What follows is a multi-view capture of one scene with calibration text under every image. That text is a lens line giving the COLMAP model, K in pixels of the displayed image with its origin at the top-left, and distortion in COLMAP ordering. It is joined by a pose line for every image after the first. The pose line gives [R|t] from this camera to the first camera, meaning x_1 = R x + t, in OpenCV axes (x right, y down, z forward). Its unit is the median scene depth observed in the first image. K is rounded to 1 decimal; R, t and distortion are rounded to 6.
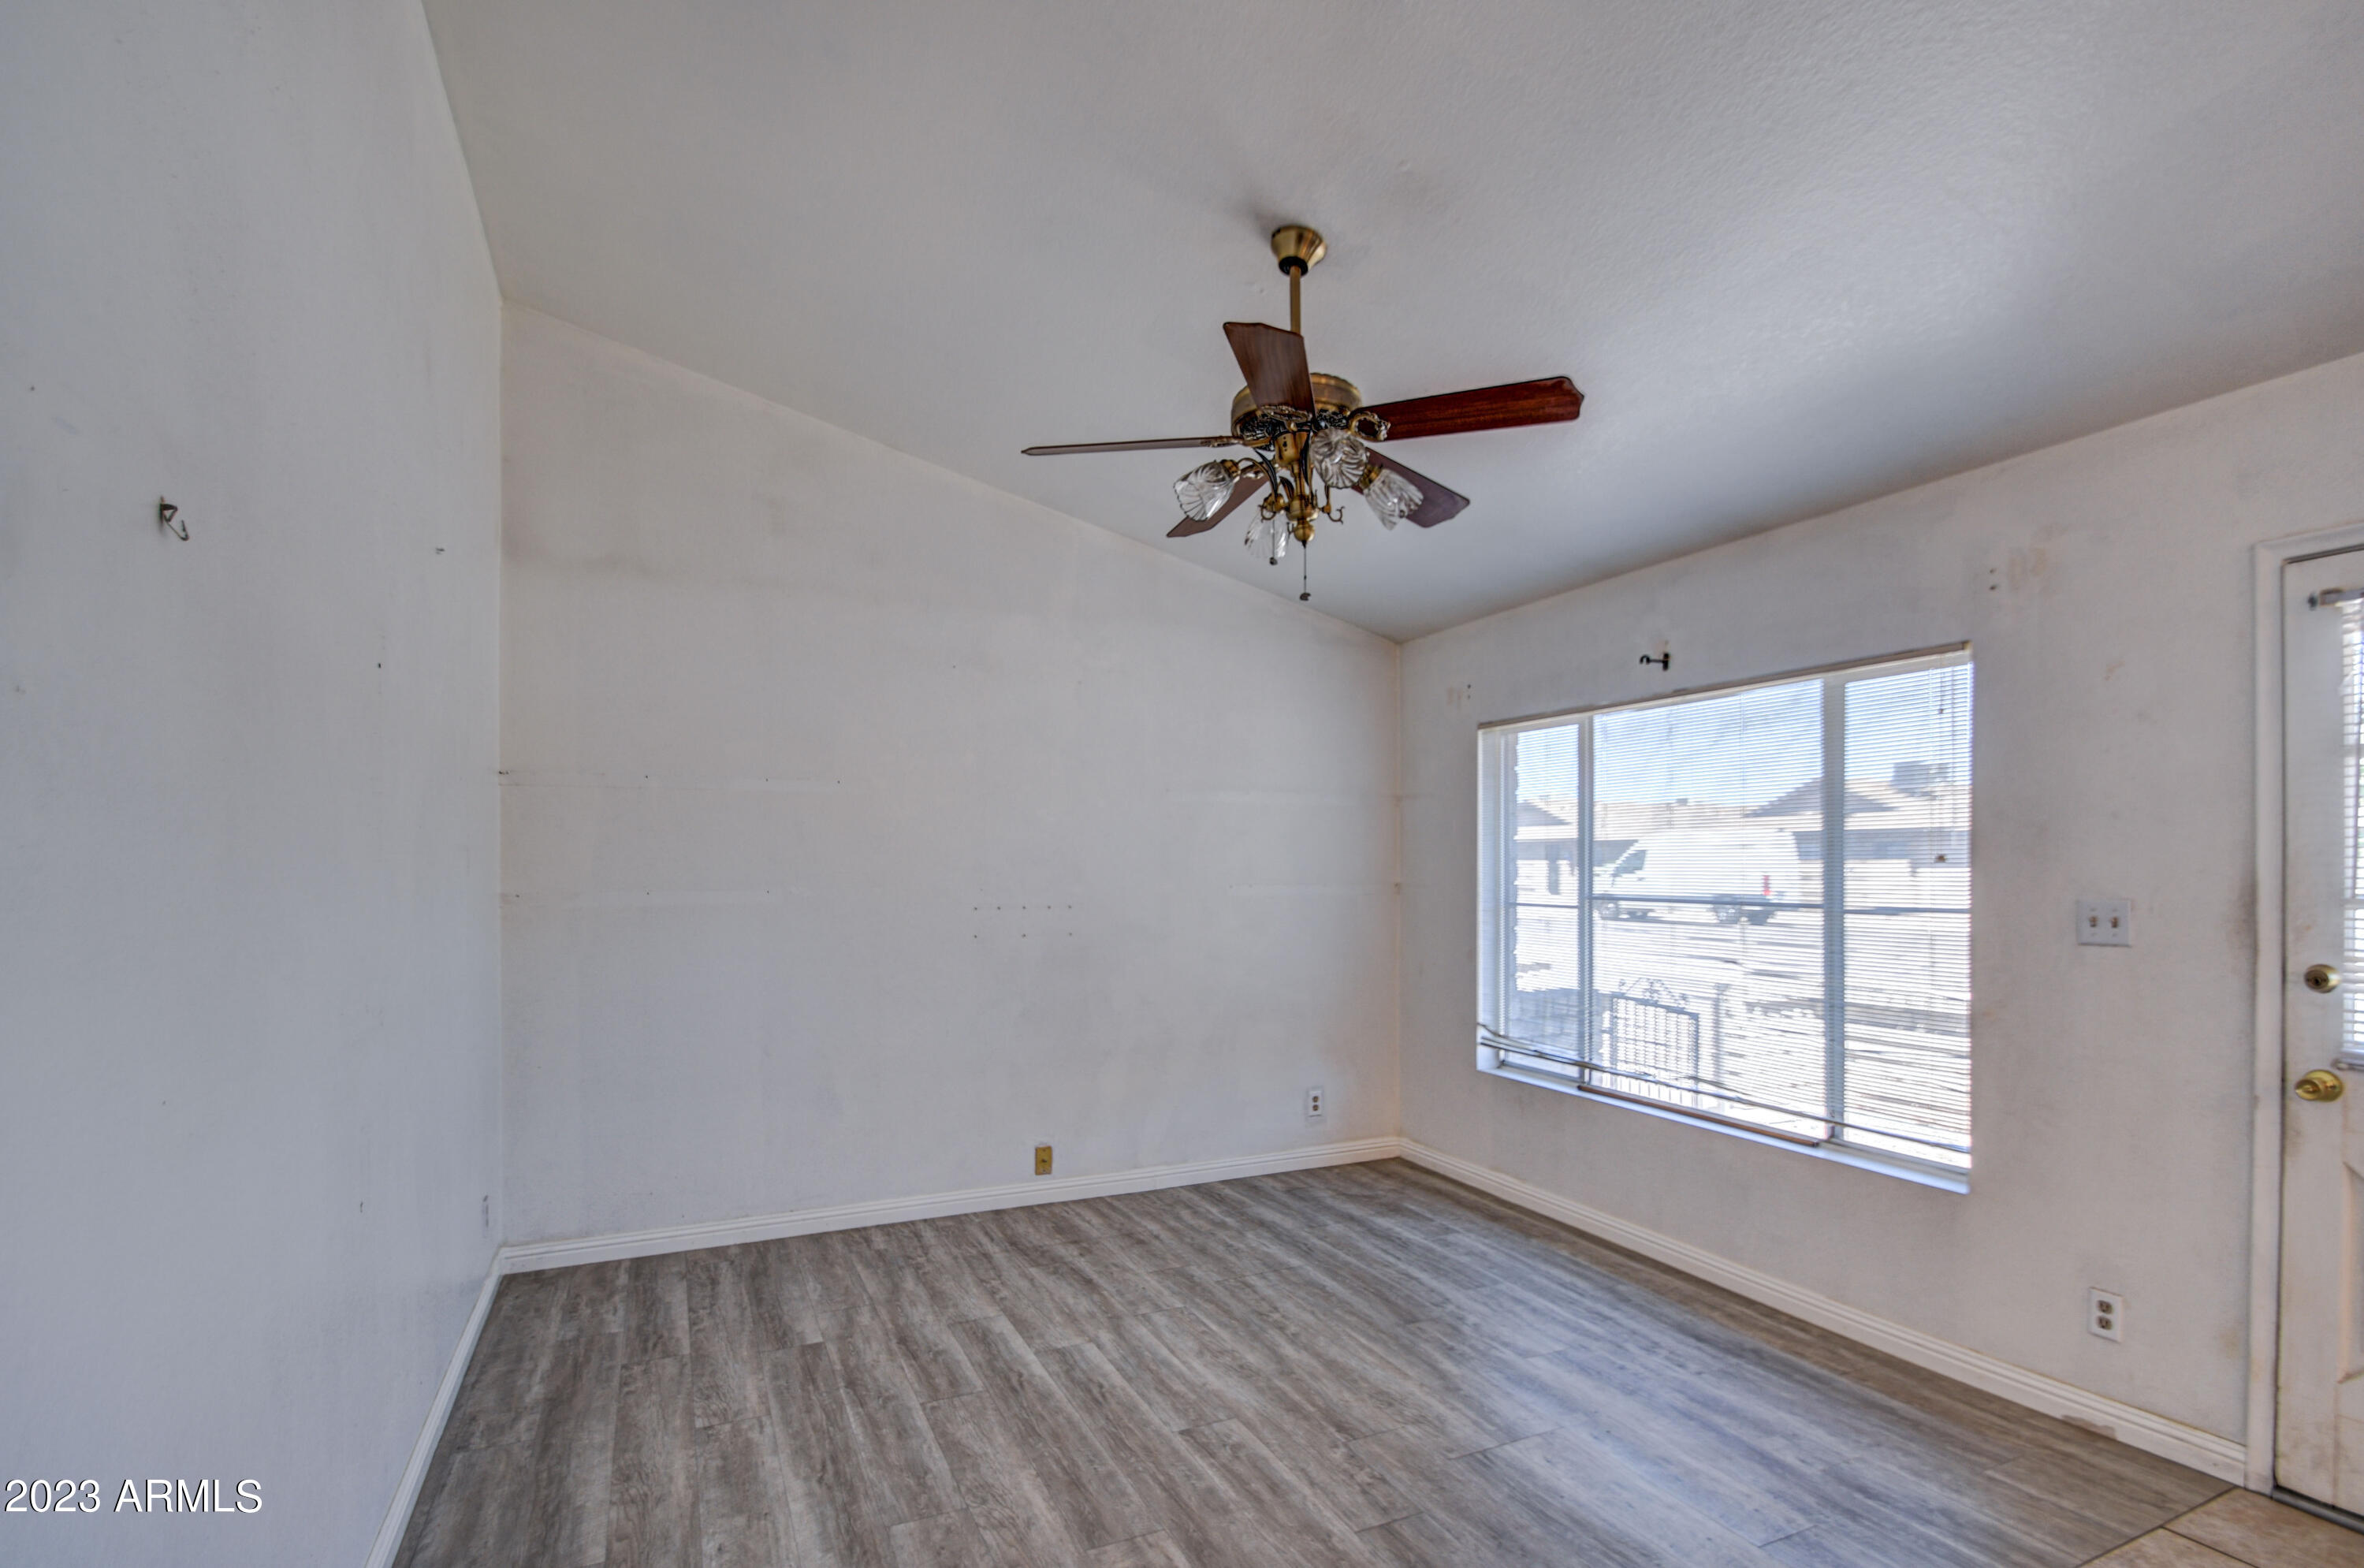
lens RADIAL K [[1102.3, 0, 1175.3], [0, 1102.3, 849.9], [0, 0, 1]] dist [-0.008907, -0.000655]
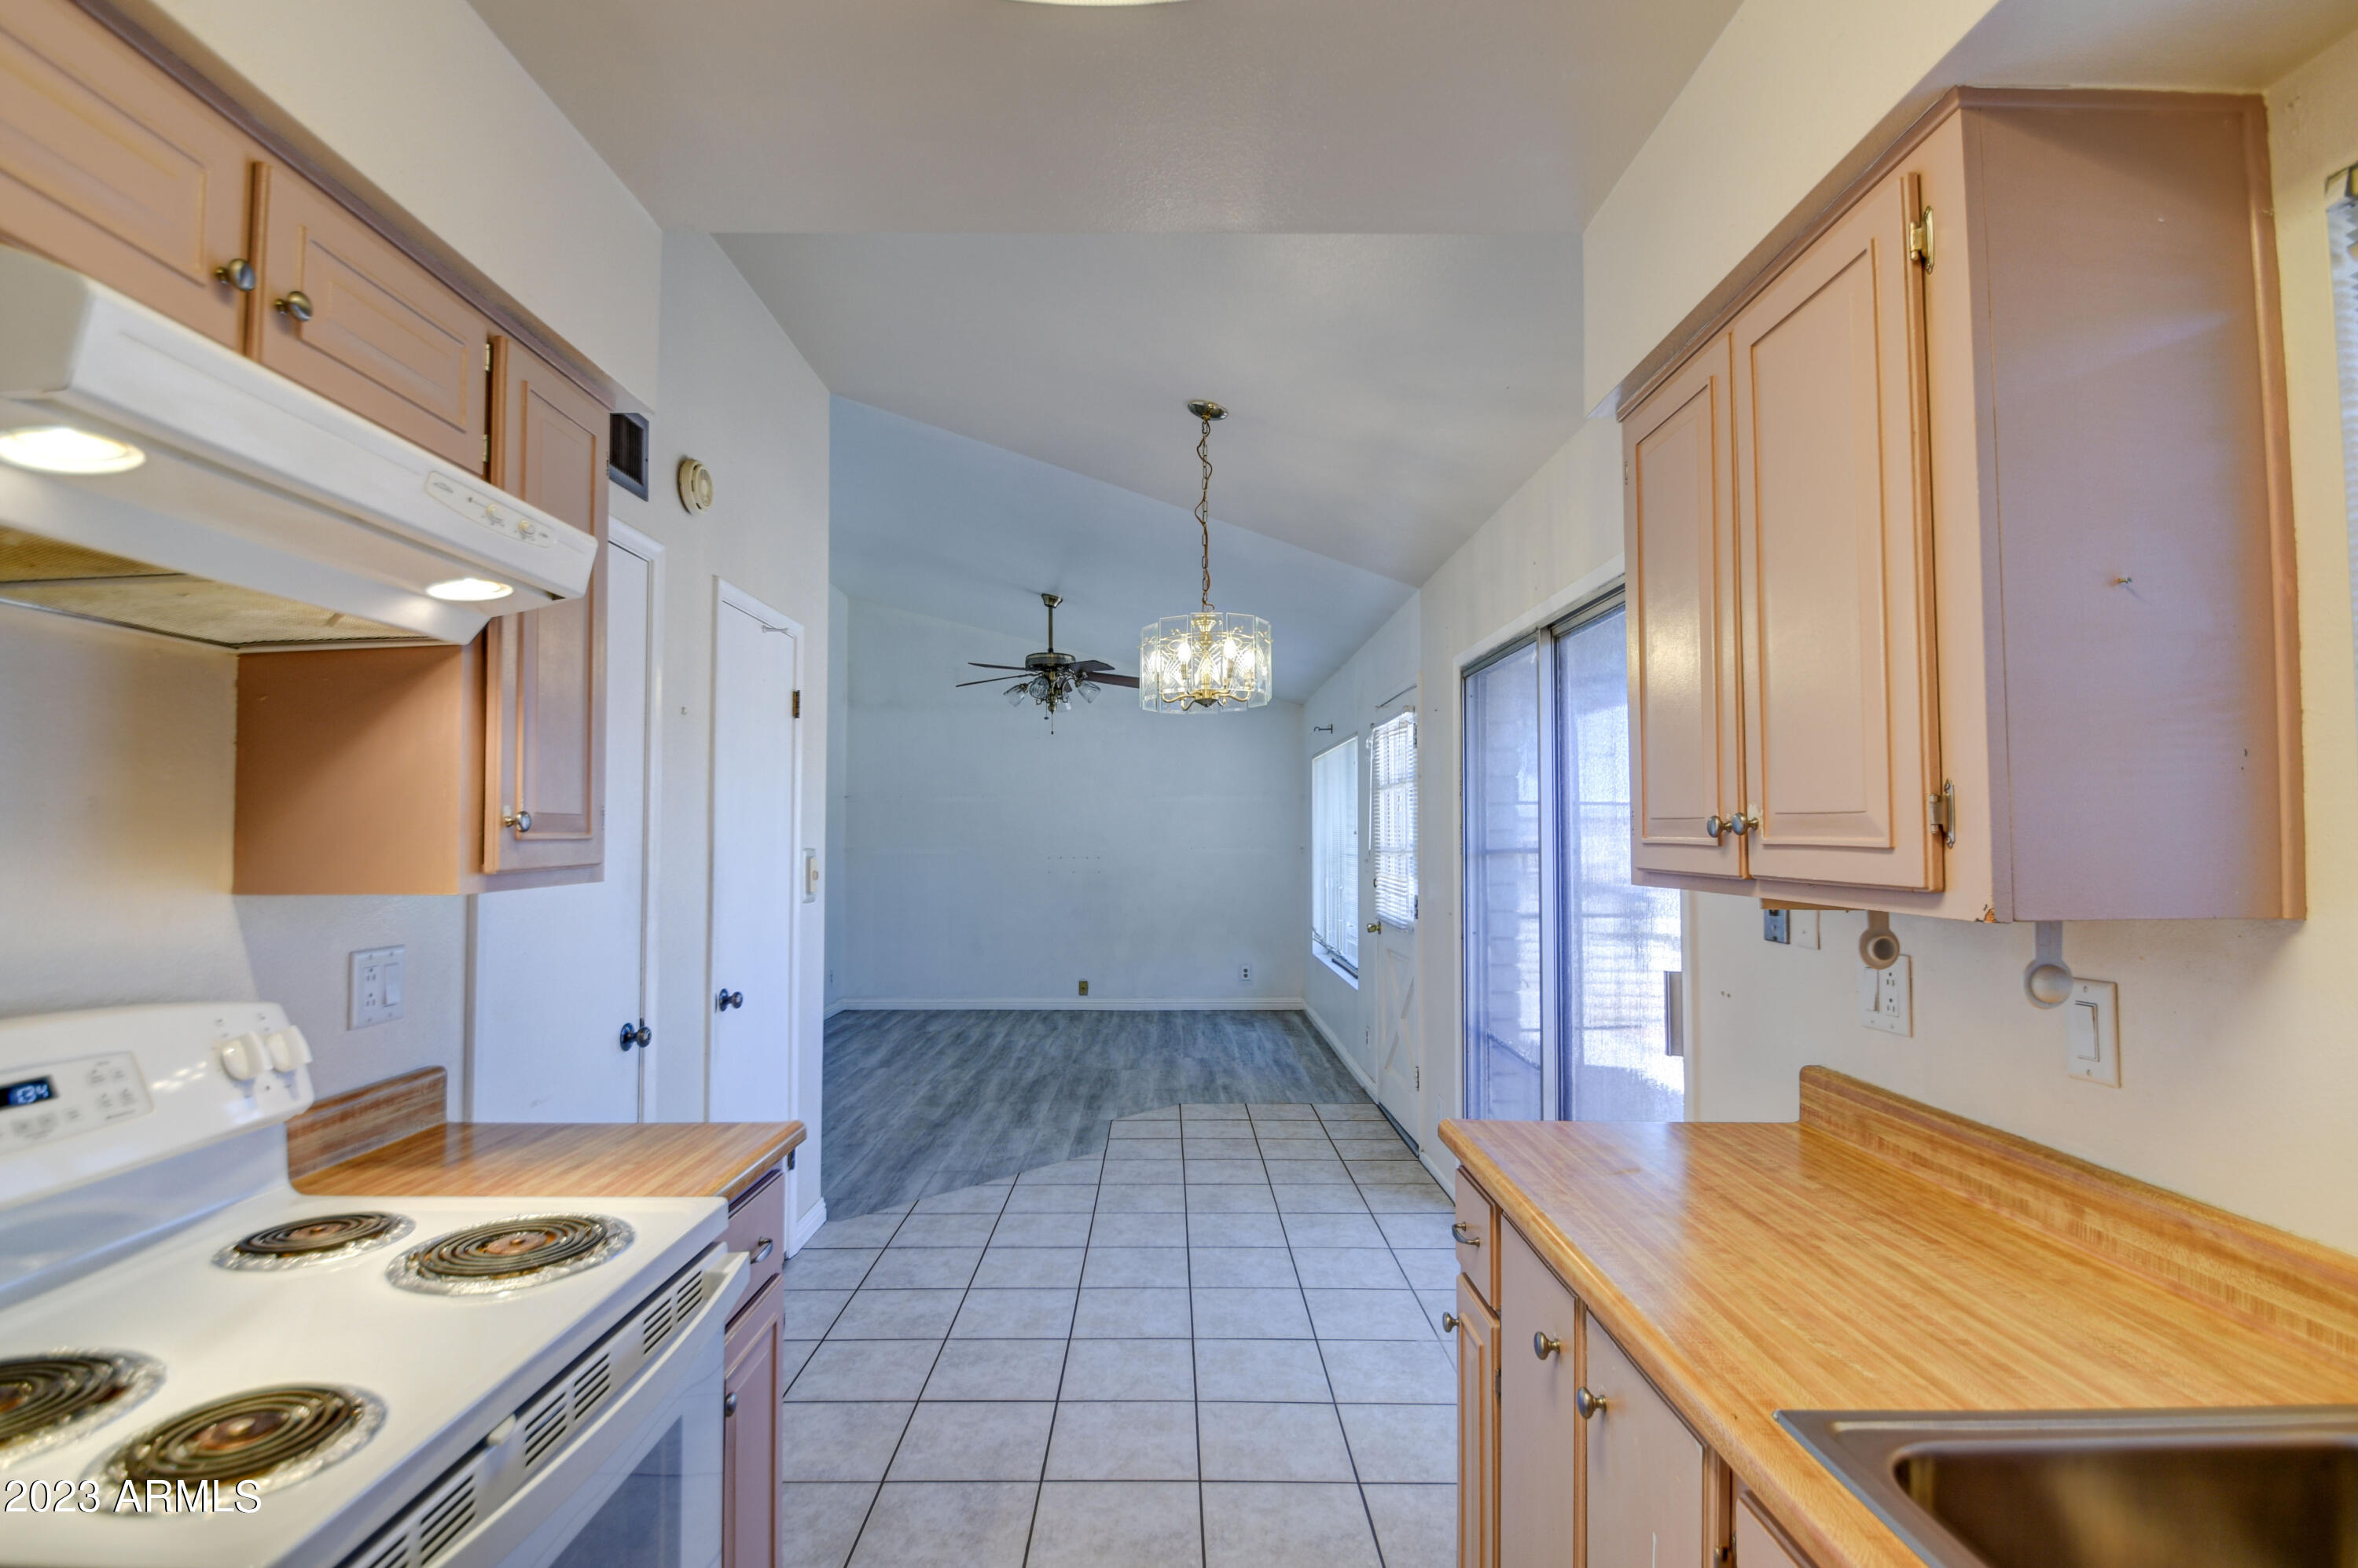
lens RADIAL K [[1091.9, 0, 1168.8], [0, 1091.9, 791.8], [0, 0, 1]] dist [-0.007487, -0.000625]
pose [[0.910143, -0.018951, -0.413860, 1.339945], [0.007185, 0.999525, -0.029967, -0.011905], [0.414232, 0.024300, 0.909847, -1.144896]]
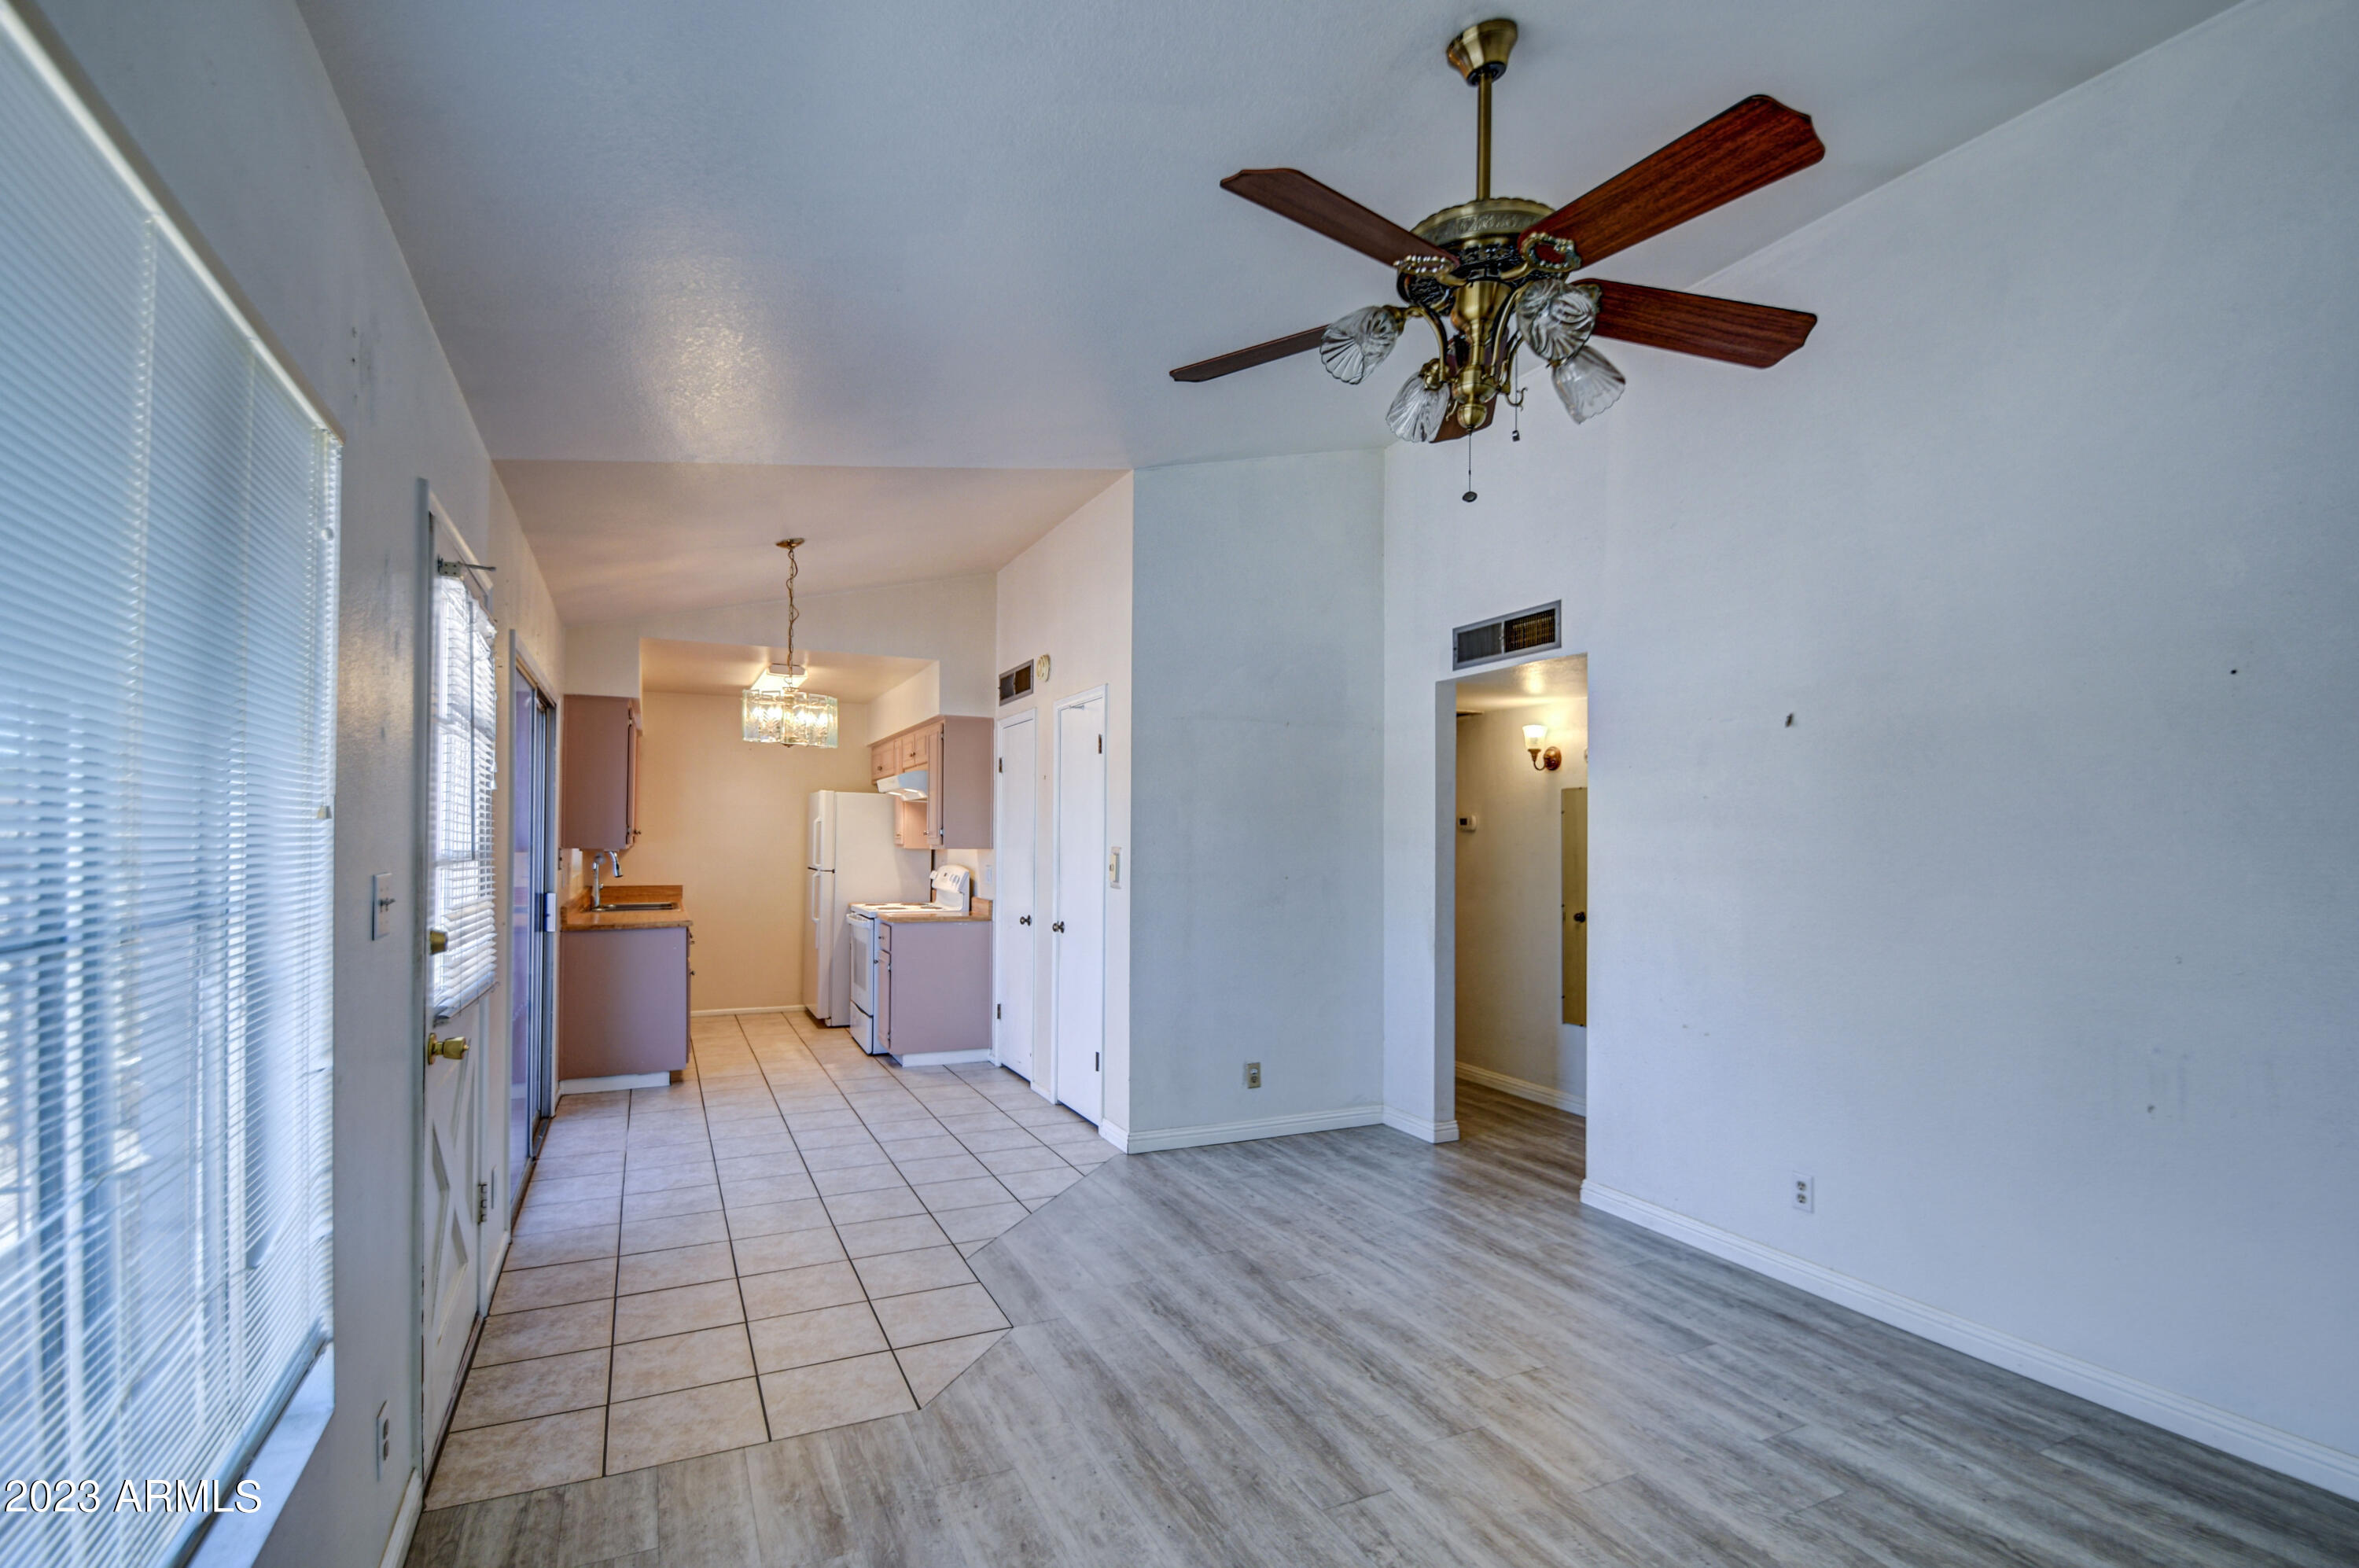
lens RADIAL K [[1100.0, 0, 1172.8], [0, 1100.0, 849.7], [0, 0, 1]] dist [-0.008907, -0.000655]
pose [[-0.999889, -0.005419, -0.013878, 0.314126], [-0.005381, 0.999982, -0.002805, 0.024334], [0.013893, -0.002730, -0.999900, 1.647591]]
